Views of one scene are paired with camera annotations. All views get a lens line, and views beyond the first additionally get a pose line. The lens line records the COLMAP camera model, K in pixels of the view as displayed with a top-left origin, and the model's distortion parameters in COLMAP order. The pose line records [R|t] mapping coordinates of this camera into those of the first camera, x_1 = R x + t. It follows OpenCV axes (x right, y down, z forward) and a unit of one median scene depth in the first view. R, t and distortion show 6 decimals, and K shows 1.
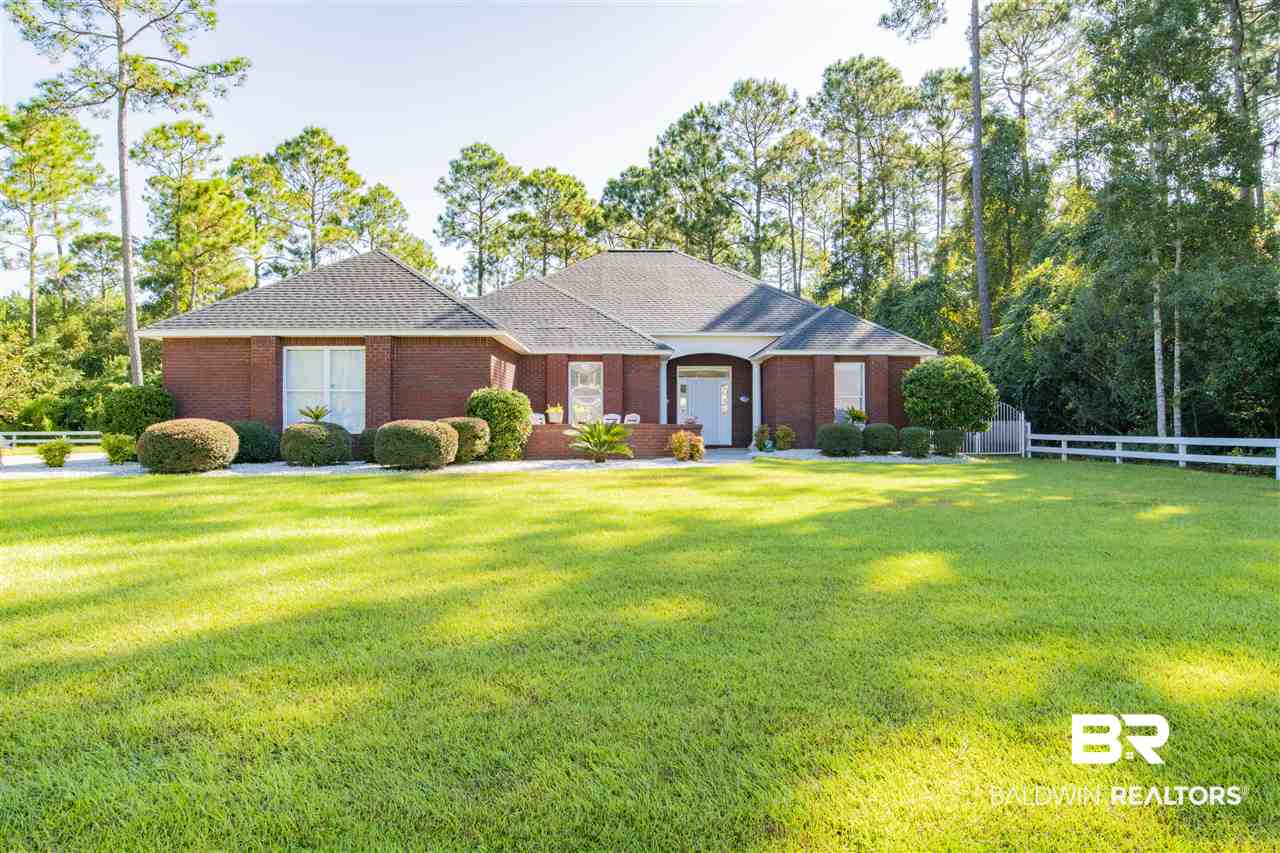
lens RADIAL K [[679.5, 0, 655.5], [0, 679.5, 422.2], [0, 0, 1]] dist [-0.013510, 0.001345]
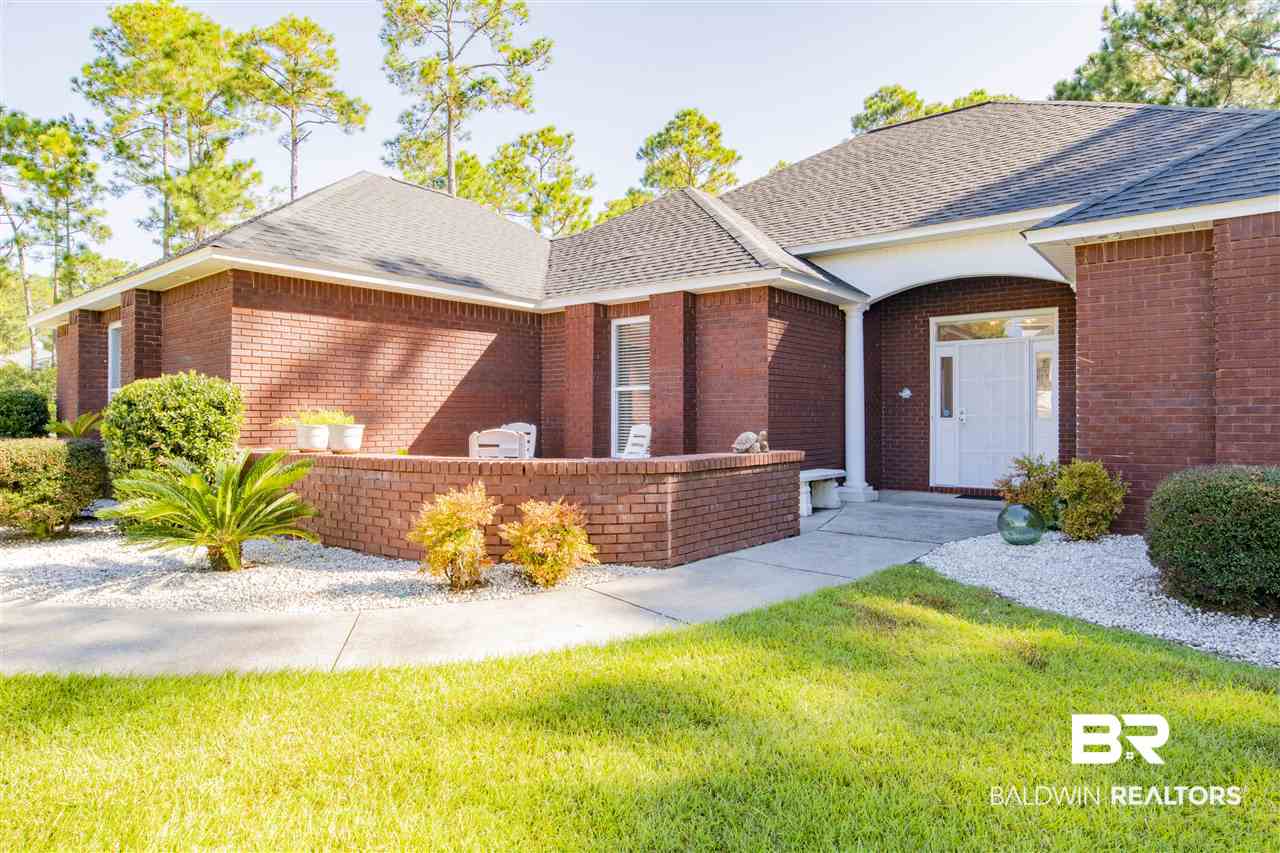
lens RADIAL K [[679.5, 0, 655.5], [0, 679.5, 422.2], [0, 0, 1]] dist [-0.013510, 0.001345]
pose [[0.774832, 0.011116, -0.632069, 0.113257], [-0.001307, 0.999871, 0.015982, -0.010557], [0.632166, -0.011557, 0.774747, 0.313781]]
